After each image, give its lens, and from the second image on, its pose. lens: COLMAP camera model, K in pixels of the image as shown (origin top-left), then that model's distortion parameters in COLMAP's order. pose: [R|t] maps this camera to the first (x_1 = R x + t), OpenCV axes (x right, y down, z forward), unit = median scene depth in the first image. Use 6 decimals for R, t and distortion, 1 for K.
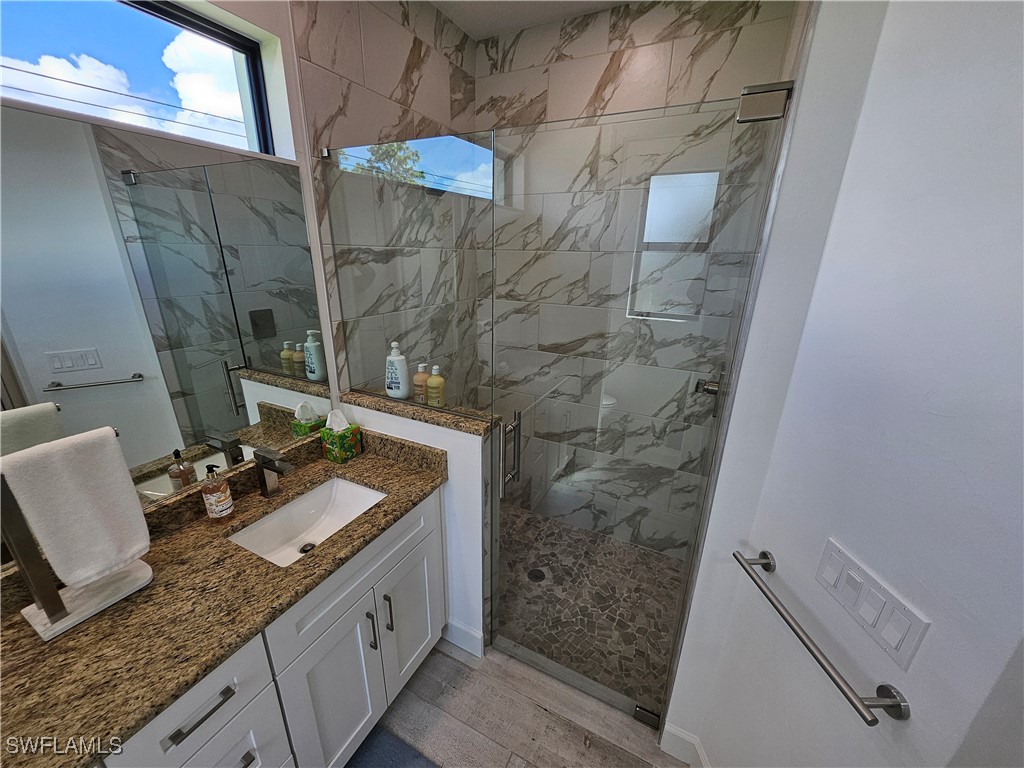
lens RADIAL K [[402.3, 0, 507.8], [0, 402.3, 388.4], [0, 0, 1]] dist [-0.000085, 0.000738]
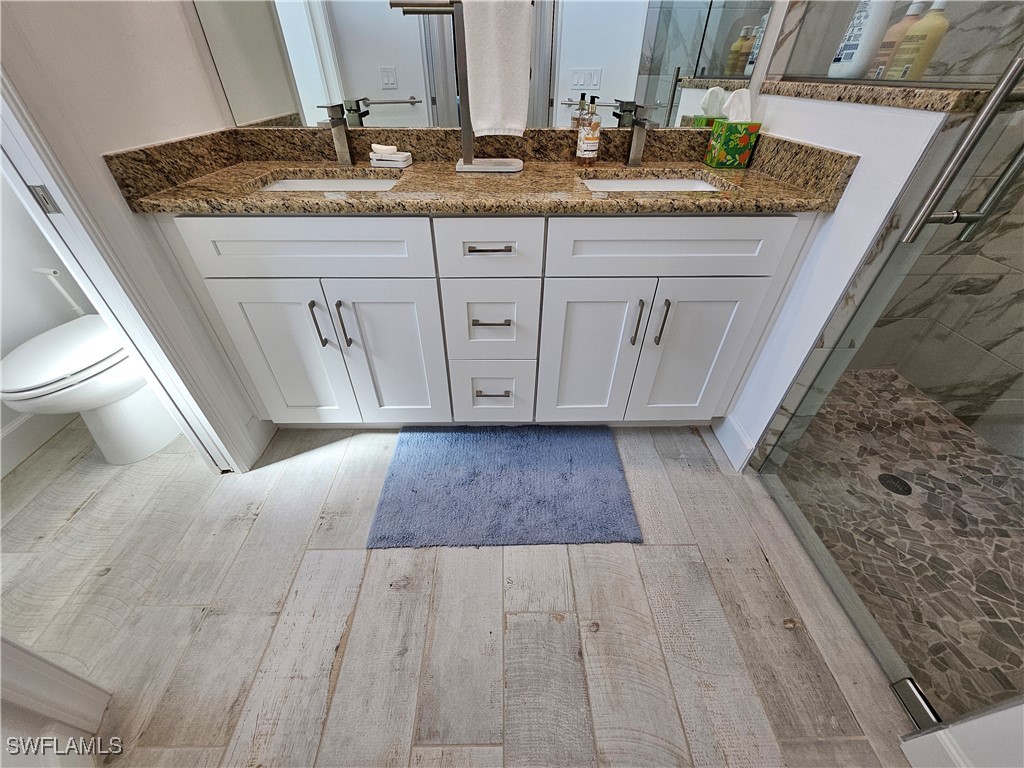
lens RADIAL K [[402.3, 0, 508.2], [0, 402.3, 386.8], [0, 0, 1]] dist [-0.000085, 0.000738]
pose [[0.470436, 0.540861, -0.697251, 0.201195], [-0.286007, 0.840947, 0.459357, 0.297378], [0.834799, -0.016679, 0.550301, 0.176365]]
